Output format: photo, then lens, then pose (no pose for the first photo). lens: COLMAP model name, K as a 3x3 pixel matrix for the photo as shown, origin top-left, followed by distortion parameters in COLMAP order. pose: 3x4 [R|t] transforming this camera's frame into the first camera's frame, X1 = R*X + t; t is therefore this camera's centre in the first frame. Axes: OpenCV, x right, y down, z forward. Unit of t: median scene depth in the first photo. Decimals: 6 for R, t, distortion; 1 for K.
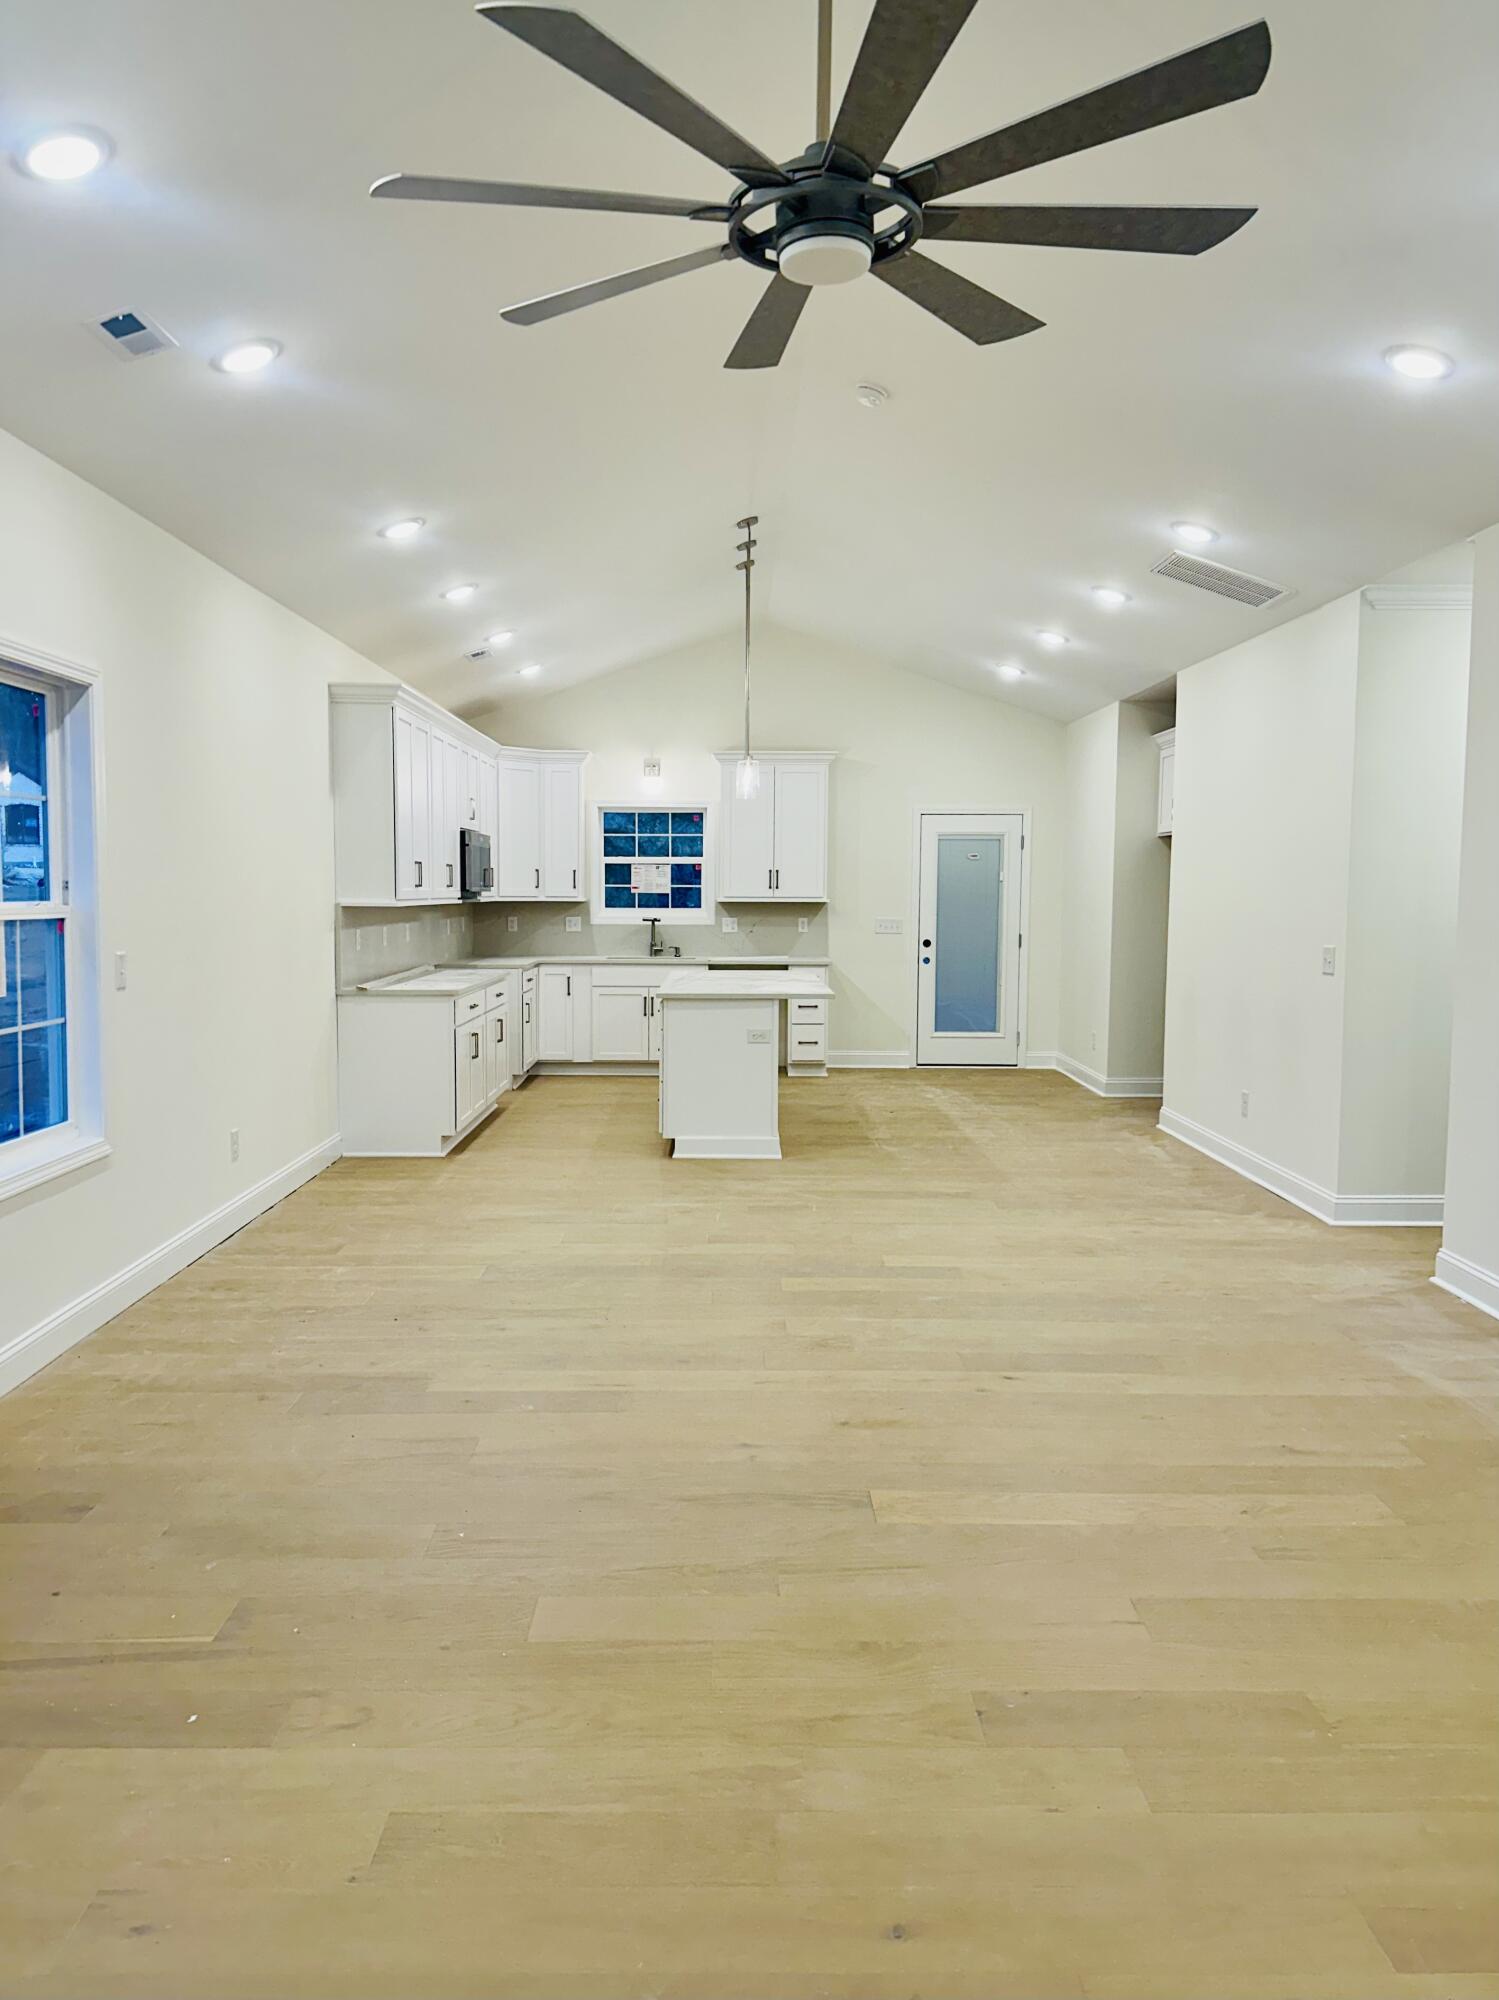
lens RADIAL K [[1488.2, 0, 735.5], [0, 1488.2, 994.4], [0, 0, 1]] dist [0.161689, -0.281148]
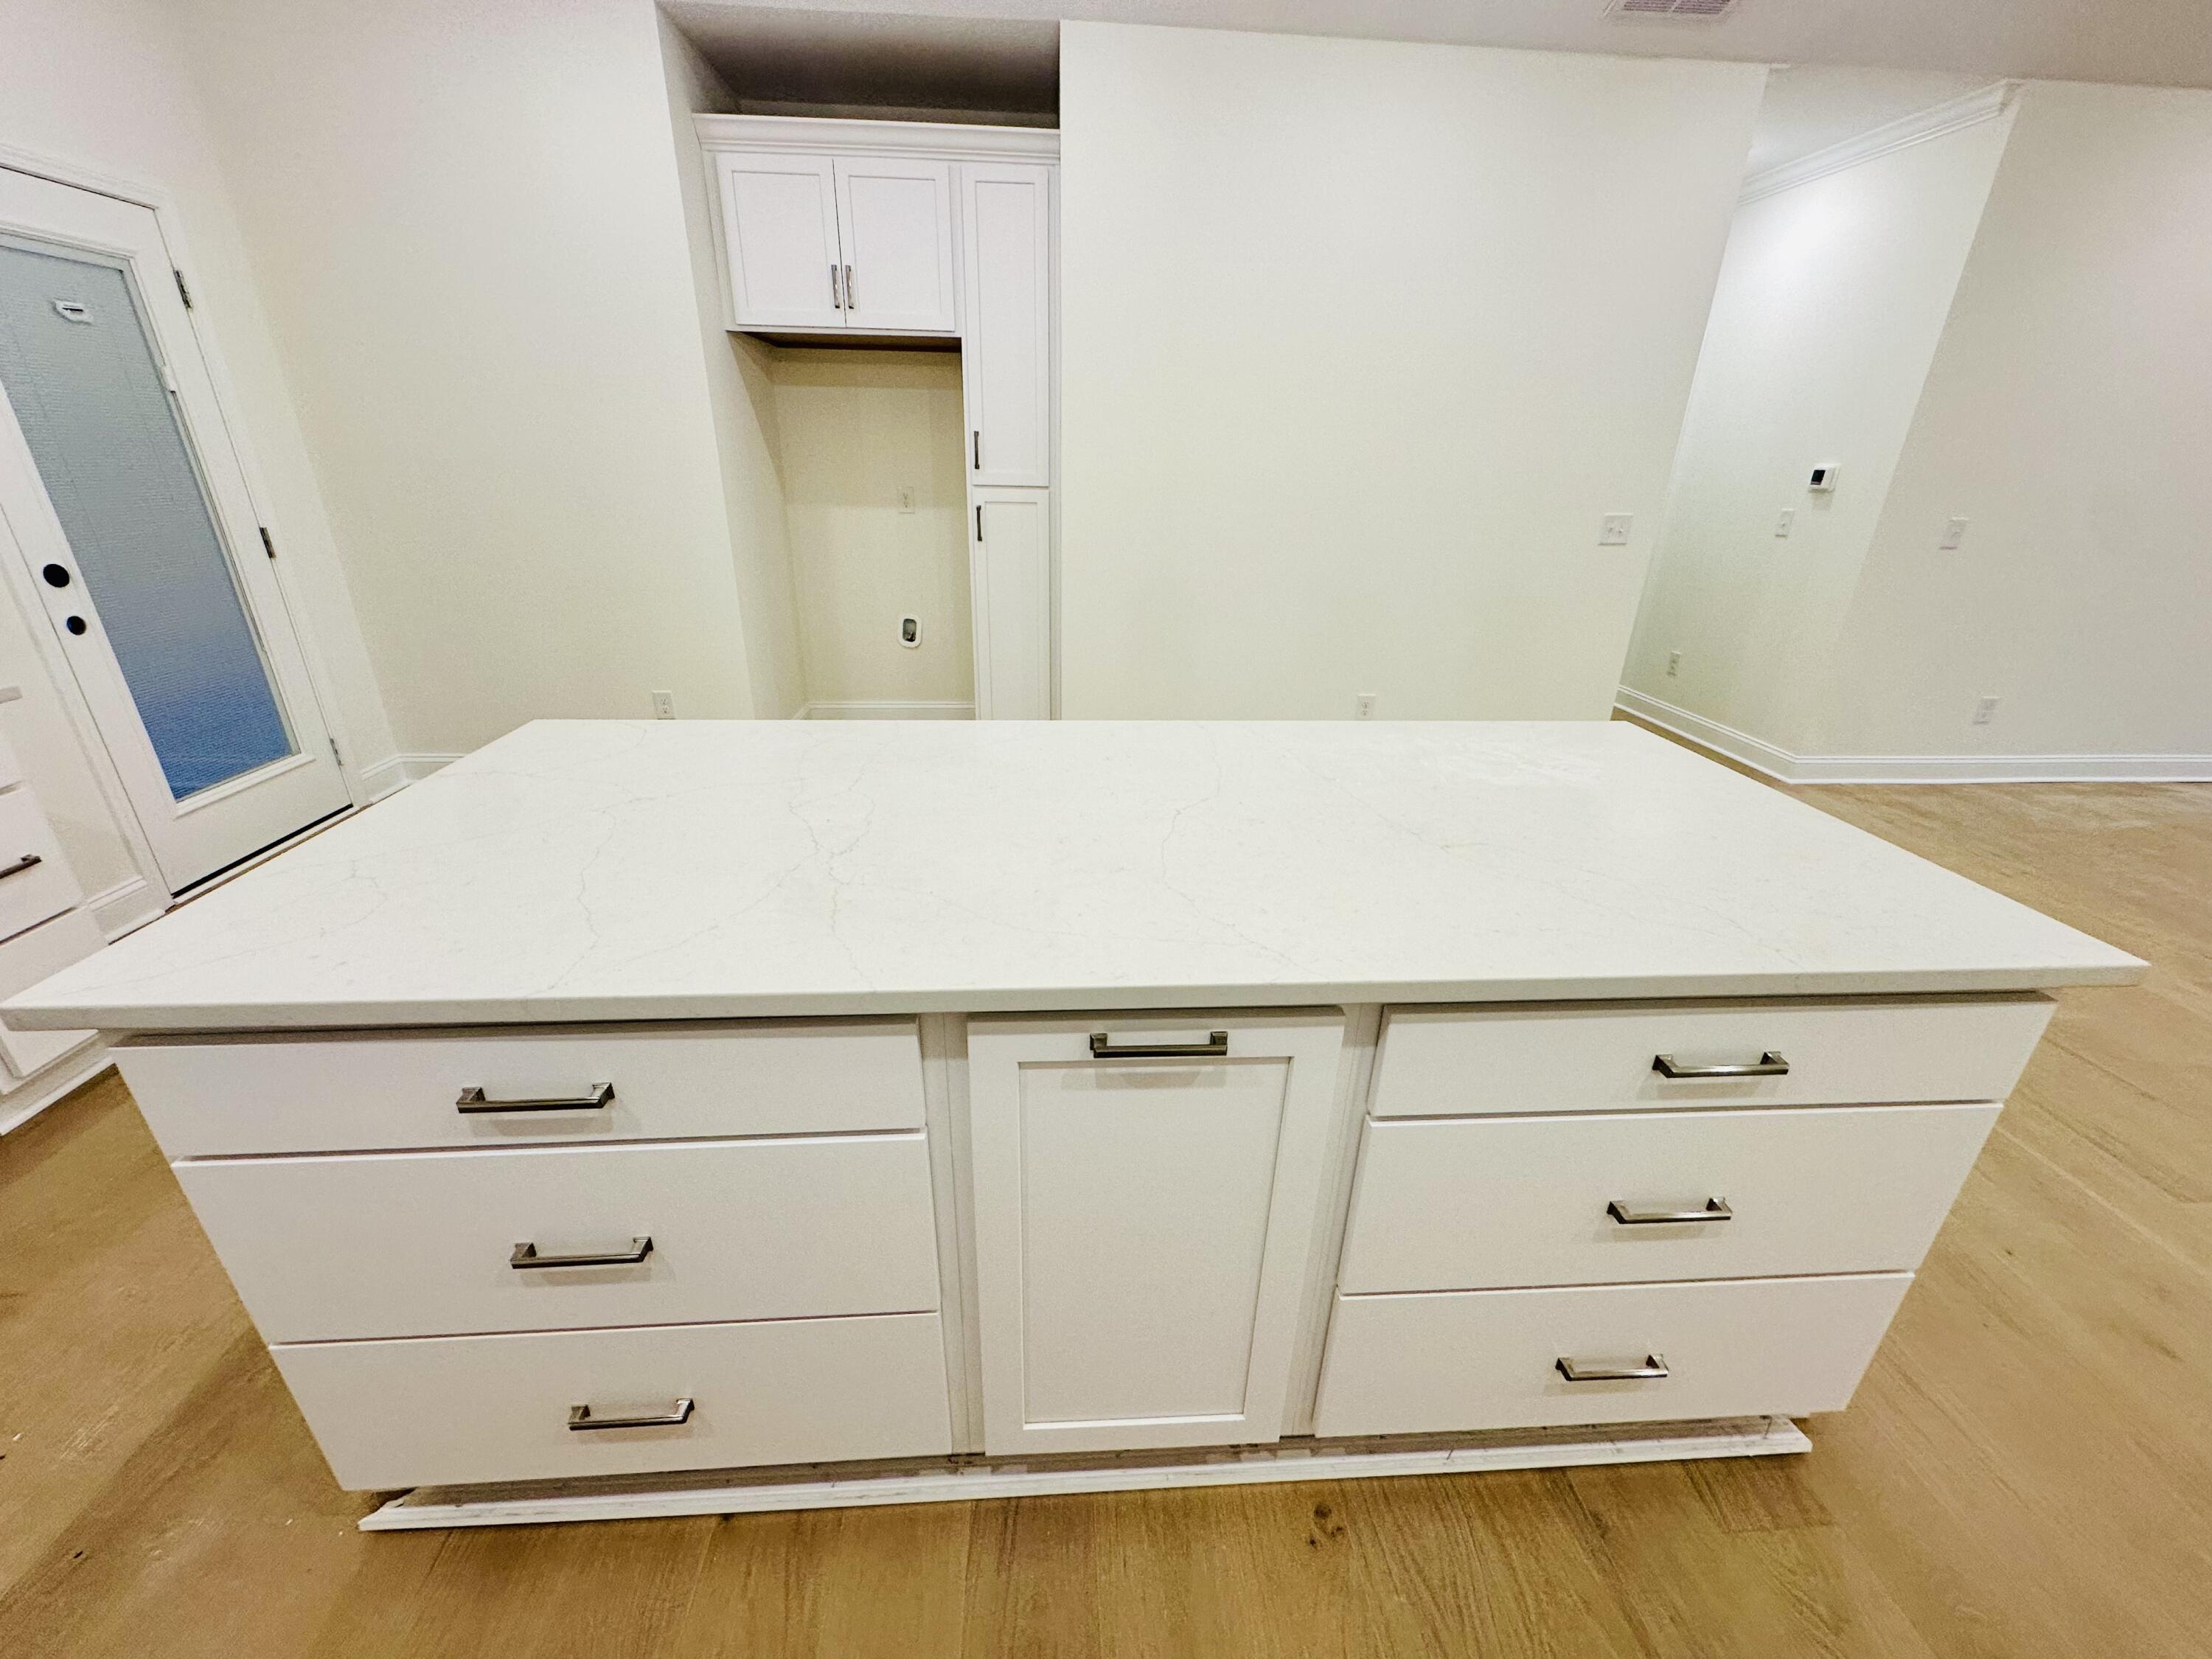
lens RADIAL K [[882.7, 0, 1107.5], [0, 882.7, 832.1], [0, 0, 1]] dist [-0.001557, -0.000158]
pose [[-0.059447, -0.396883, 0.915942, -0.129418], [0.052239, 0.915071, 0.399896, -0.063791], [-0.996864, 0.071620, -0.033665, 0.999851]]
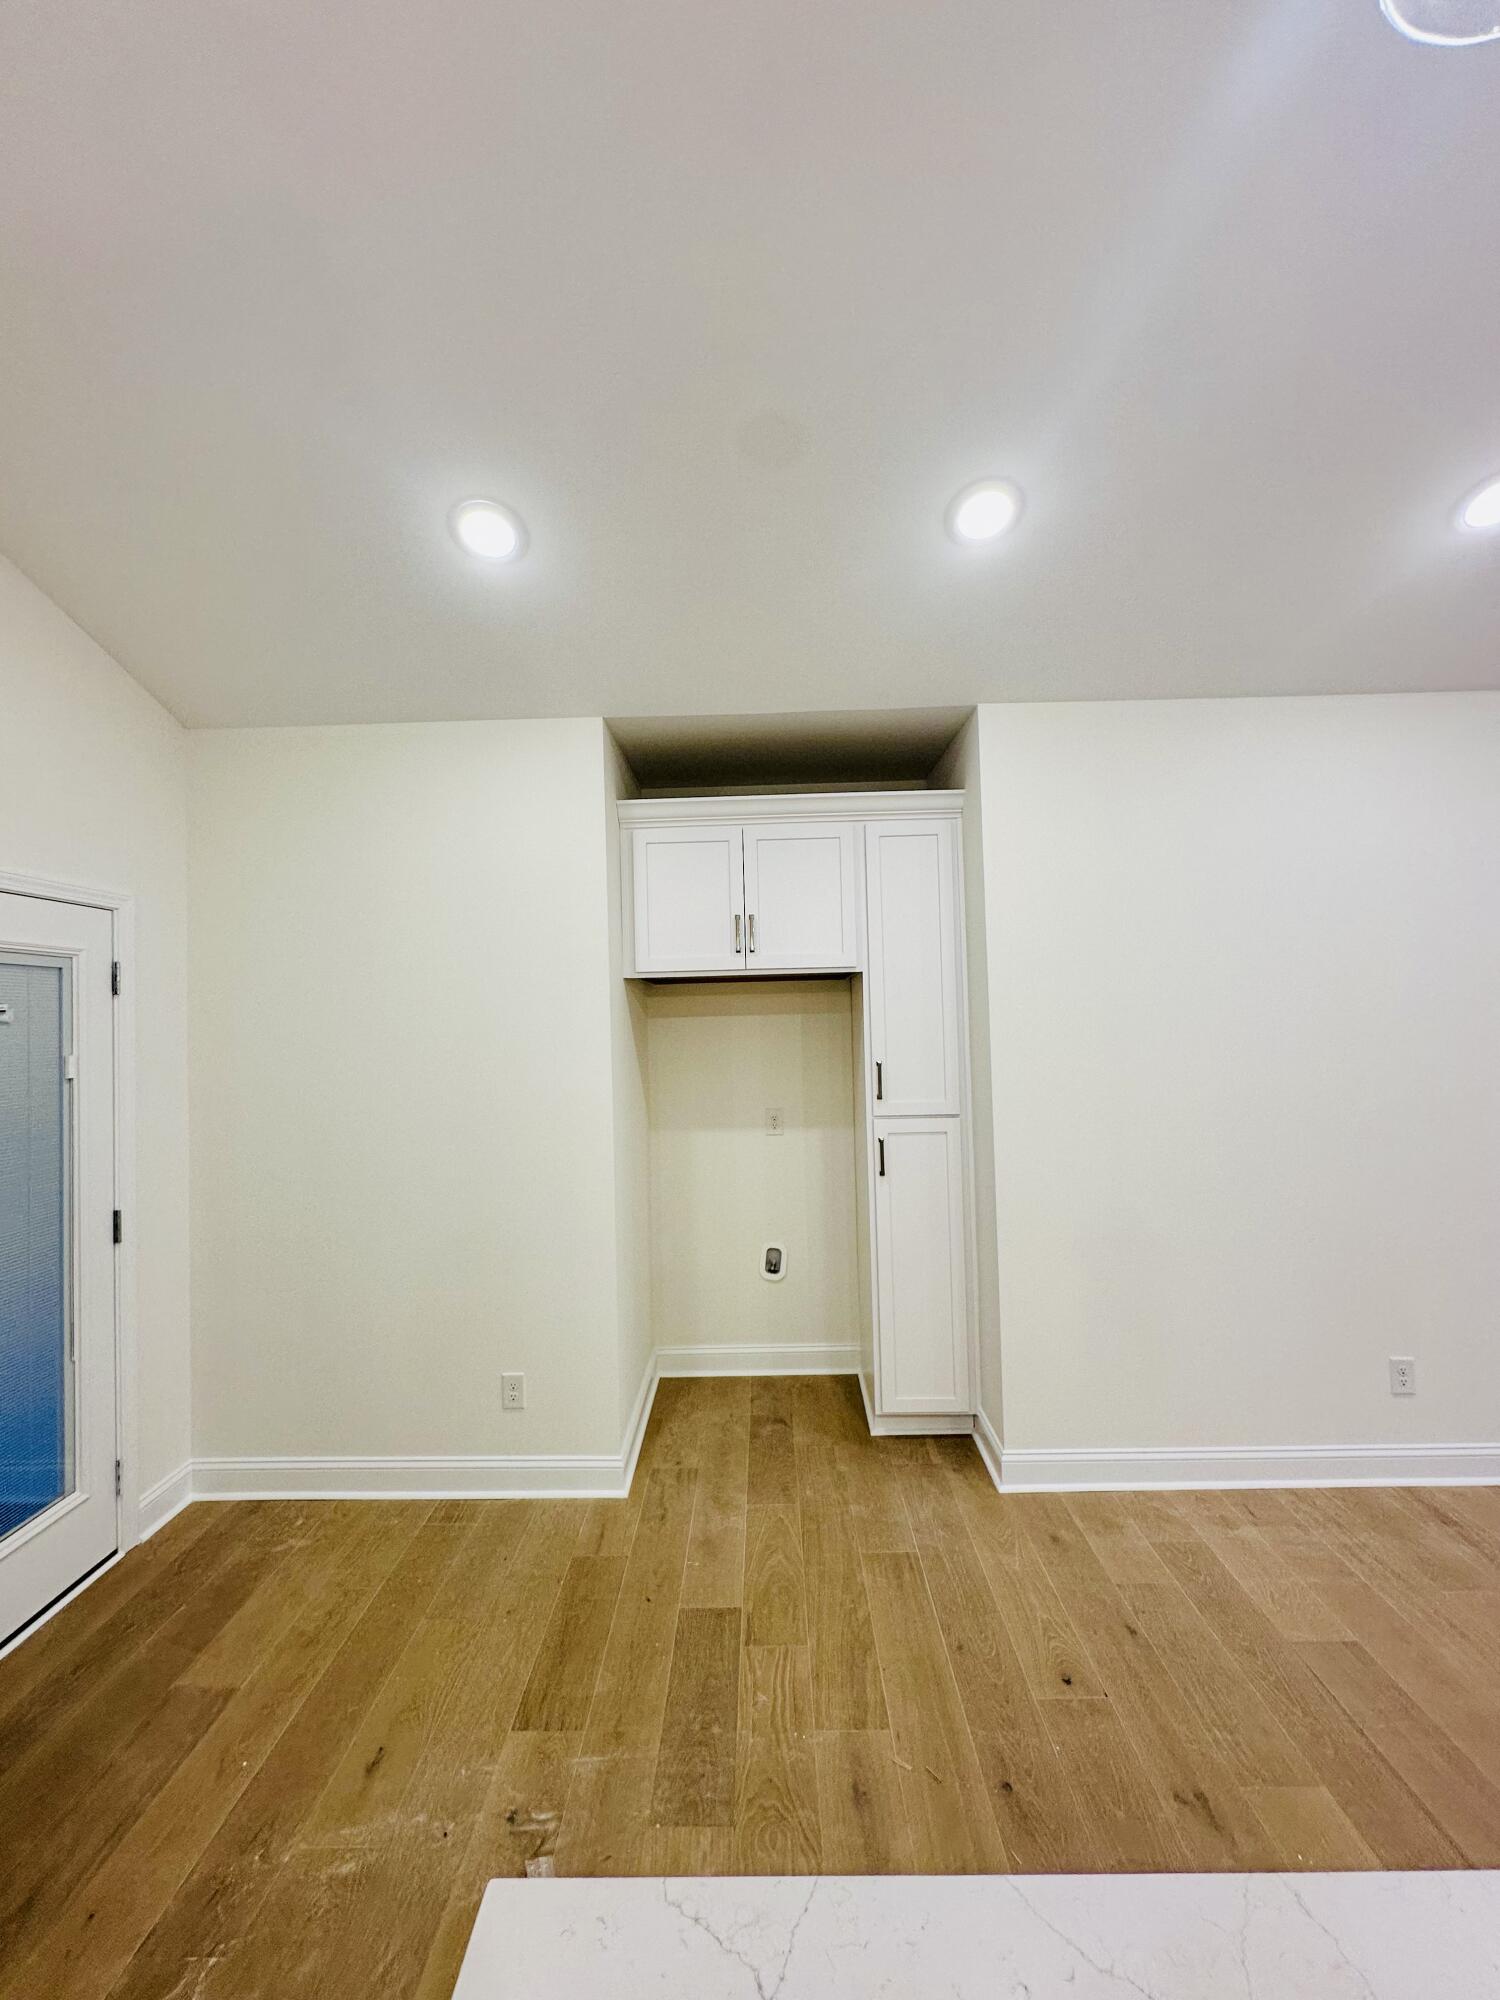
lens RADIAL K [[798.1, 0, 750.0], [0, 798.1, 1000.0], [0, 0, 1]] dist [-0.001557, -0.000158]
pose [[0.022087, 0.013241, 0.999668, -0.020743], [0.097312, 0.995136, -0.015331, -0.098992], [-0.995009, 0.097619, 0.020691, 1.076940]]
